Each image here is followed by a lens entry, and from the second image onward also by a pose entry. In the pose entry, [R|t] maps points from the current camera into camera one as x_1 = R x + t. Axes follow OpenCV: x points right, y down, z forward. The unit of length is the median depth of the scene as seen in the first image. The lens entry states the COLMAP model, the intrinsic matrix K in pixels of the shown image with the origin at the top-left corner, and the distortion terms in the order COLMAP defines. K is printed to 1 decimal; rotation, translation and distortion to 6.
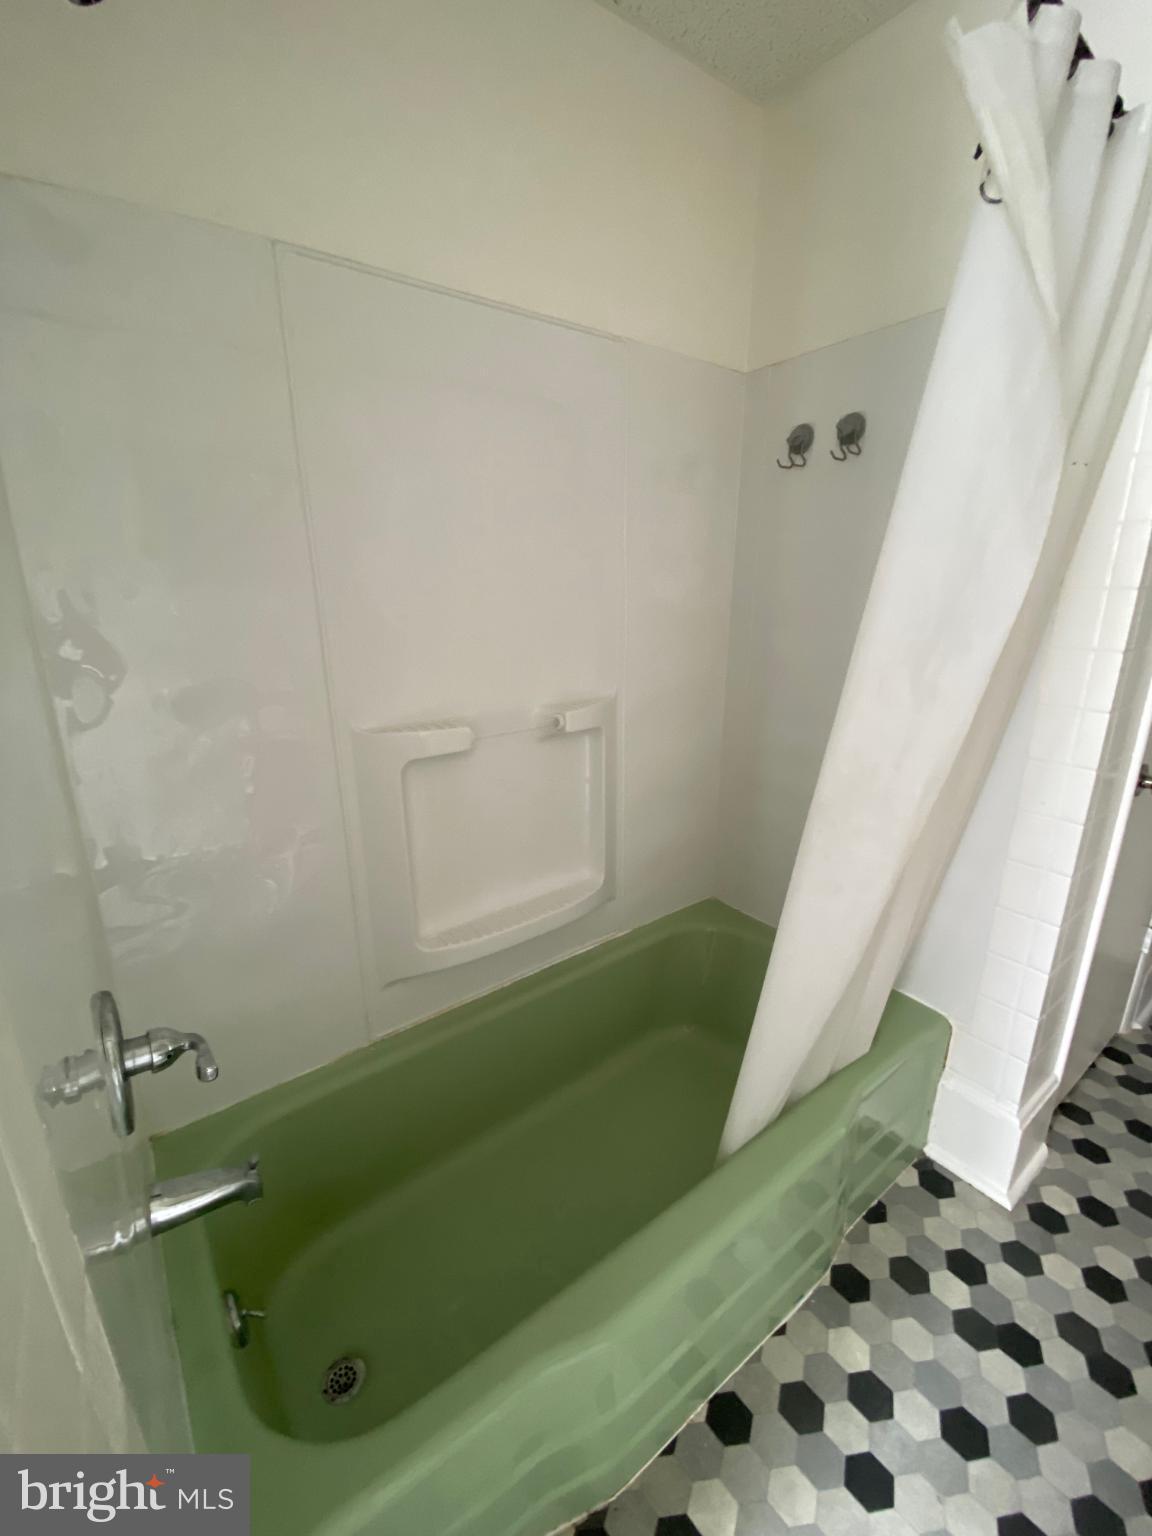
lens RADIAL K [[621.1, 0, 583.4], [0, 621.1, 765.5], [0, 0, 1]] dist [0.005126, -0.011938]
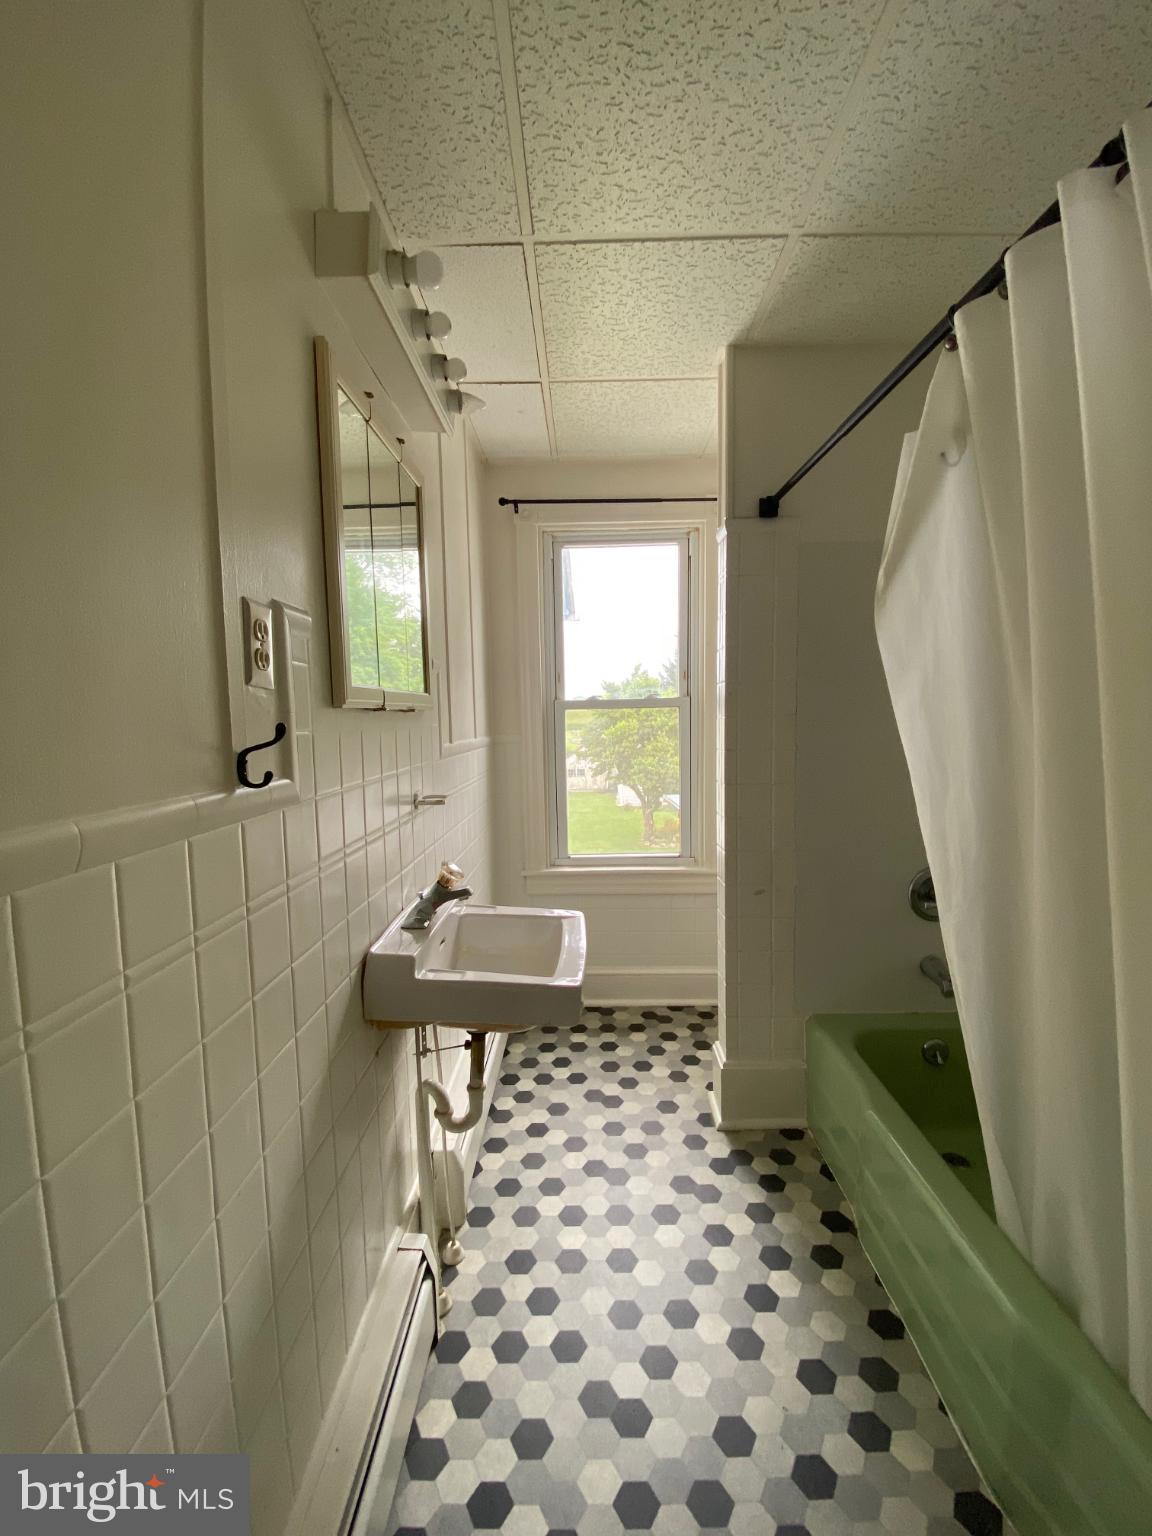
lens RADIAL K [[621.1, 0, 564.5], [0, 621.1, 769.4], [0, 0, 1]] dist [0.005126, -0.011938]
pose [[-0.618044, 0.084603, -0.781578, 1.451815], [-0.197117, 0.945755, 0.258248, -0.226423], [0.761030, 0.313670, -0.567842, 0.790169]]
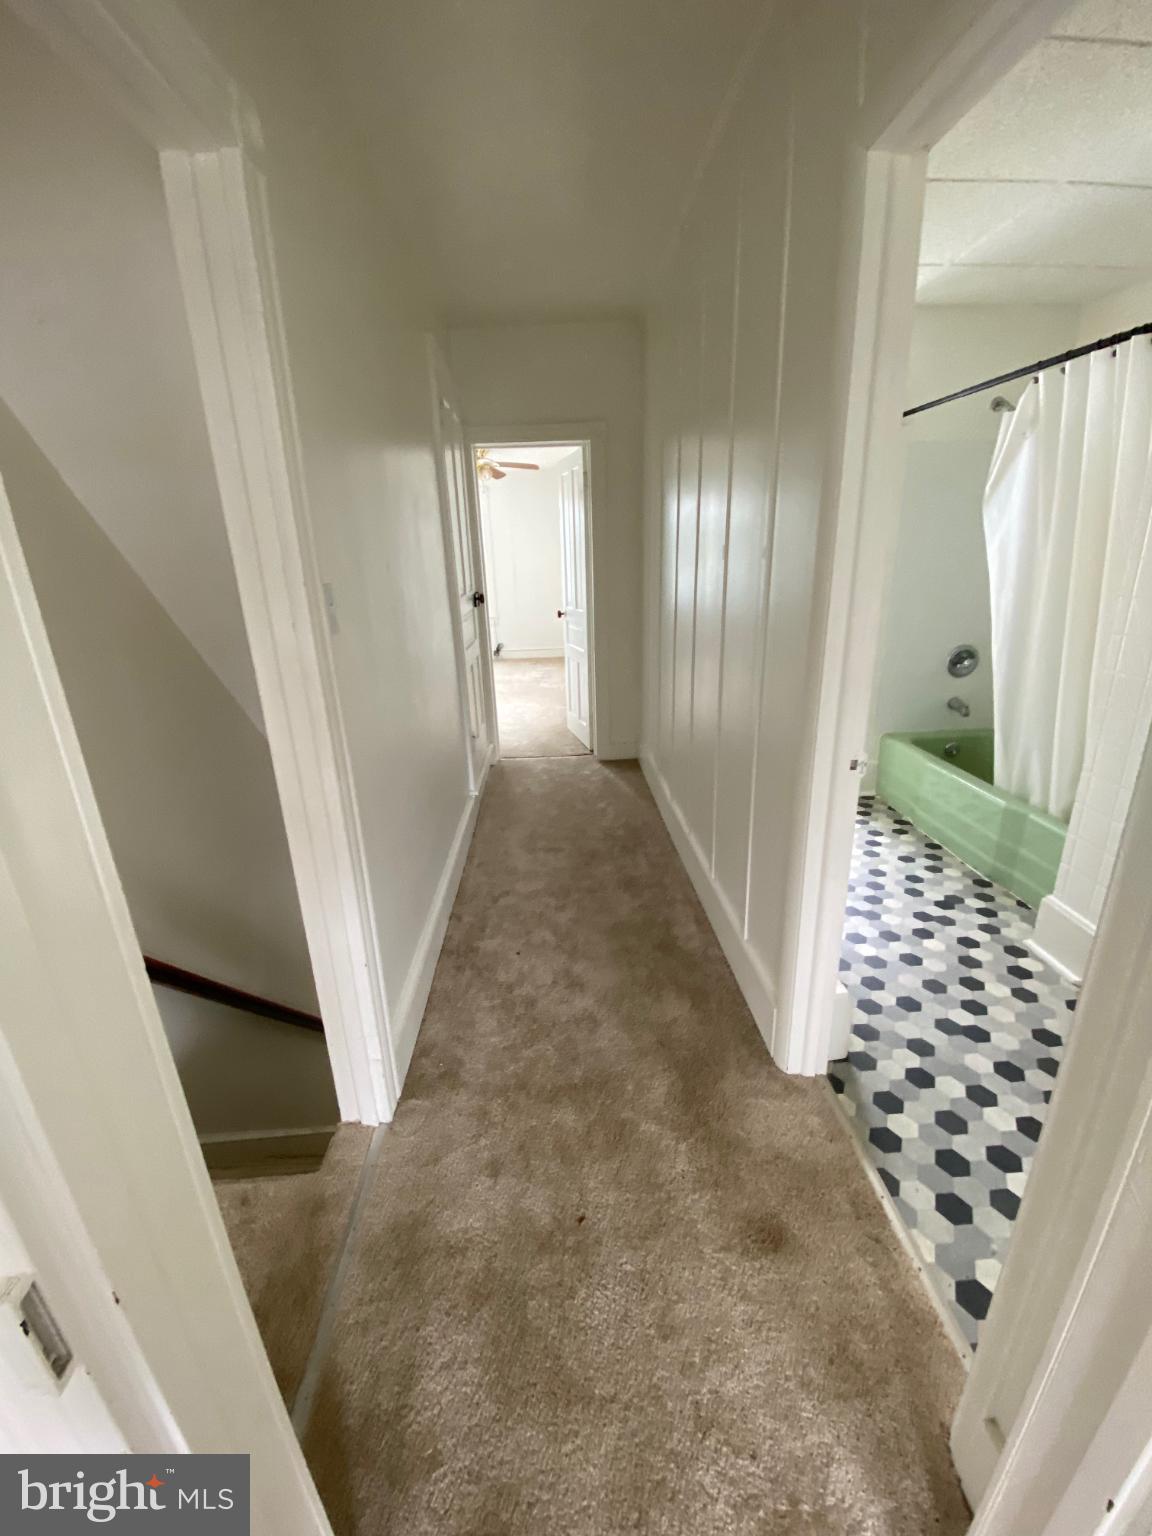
lens RADIAL K [[621.1, 0, 563.2], [0, 621.1, 758.1], [0, 0, 1]] dist [0.005126, -0.011938]
pose [[-0.574906, 0.283008, -0.767717, 3.048279], [-0.191127, 0.865872, 0.462316, -0.265222], [0.795584, 0.412520, -0.443704, 0.690057]]
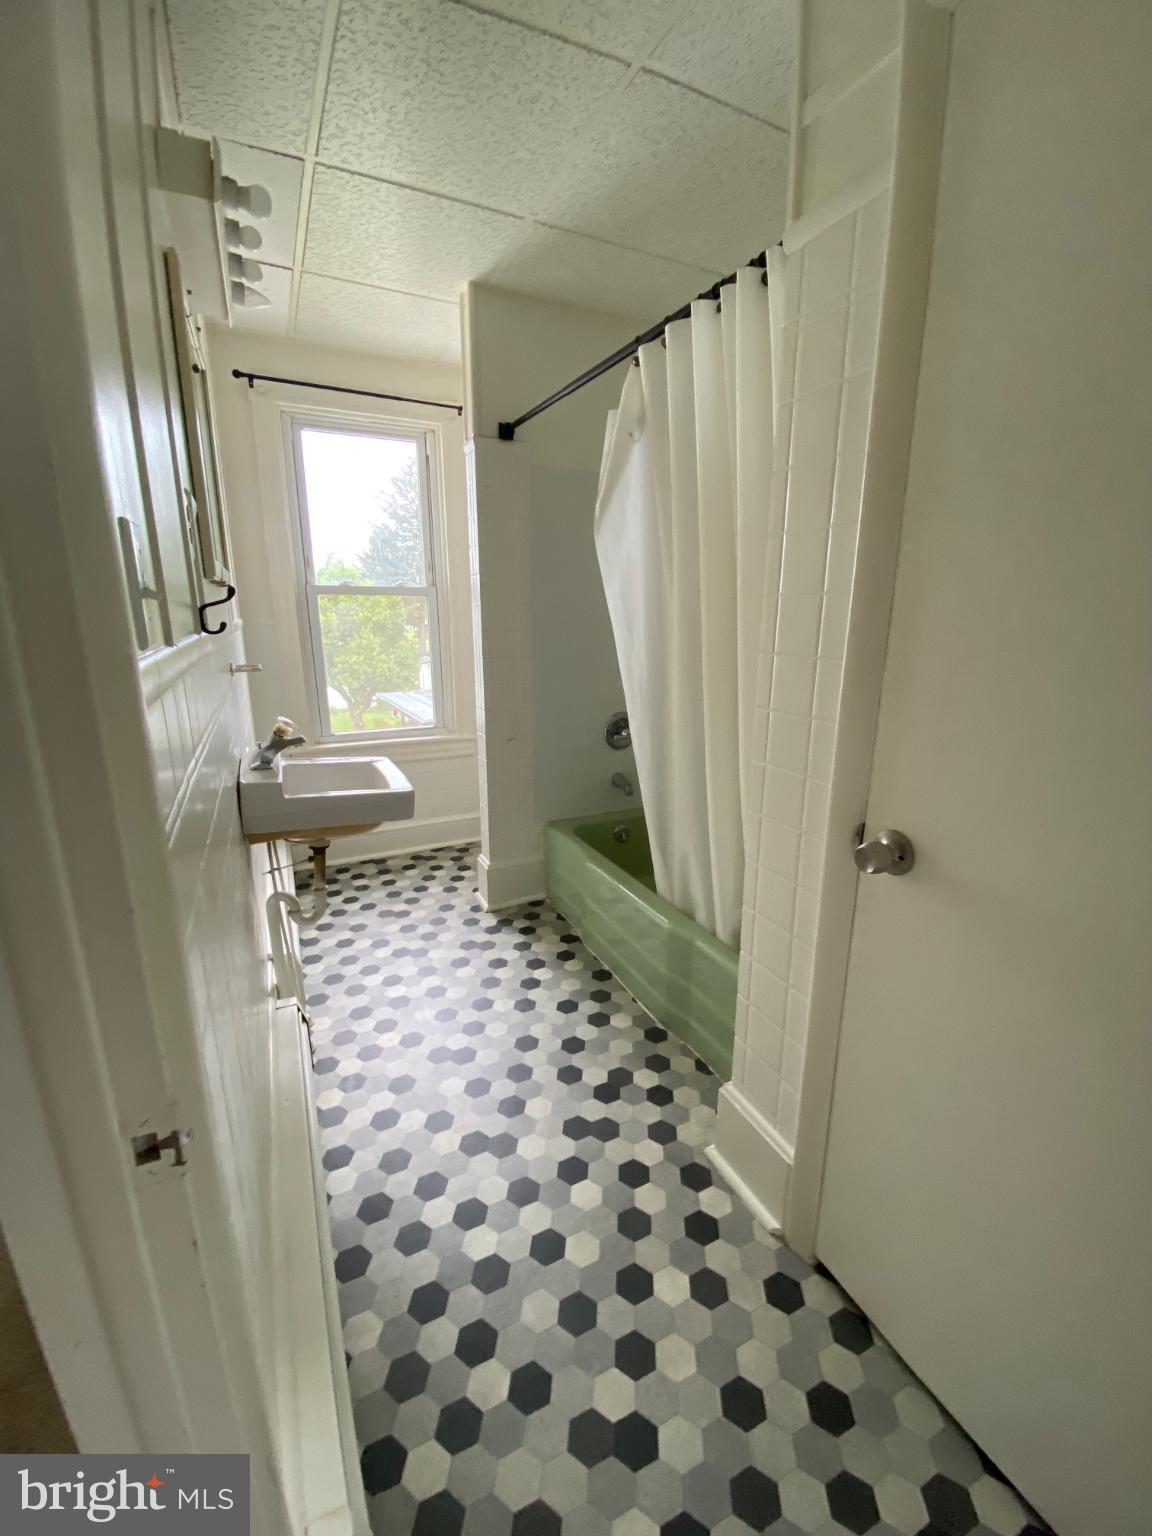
lens RADIAL K [[621.1, 0, 554.9], [0, 621.1, 760.4], [0, 0, 1]] dist [0.005126, -0.011938]
pose [[-0.217827, 0.236548, -0.946888, 1.990943], [-0.269156, 0.918003, 0.291250, -0.202499], [0.938140, 0.318302, -0.136297, 0.833117]]
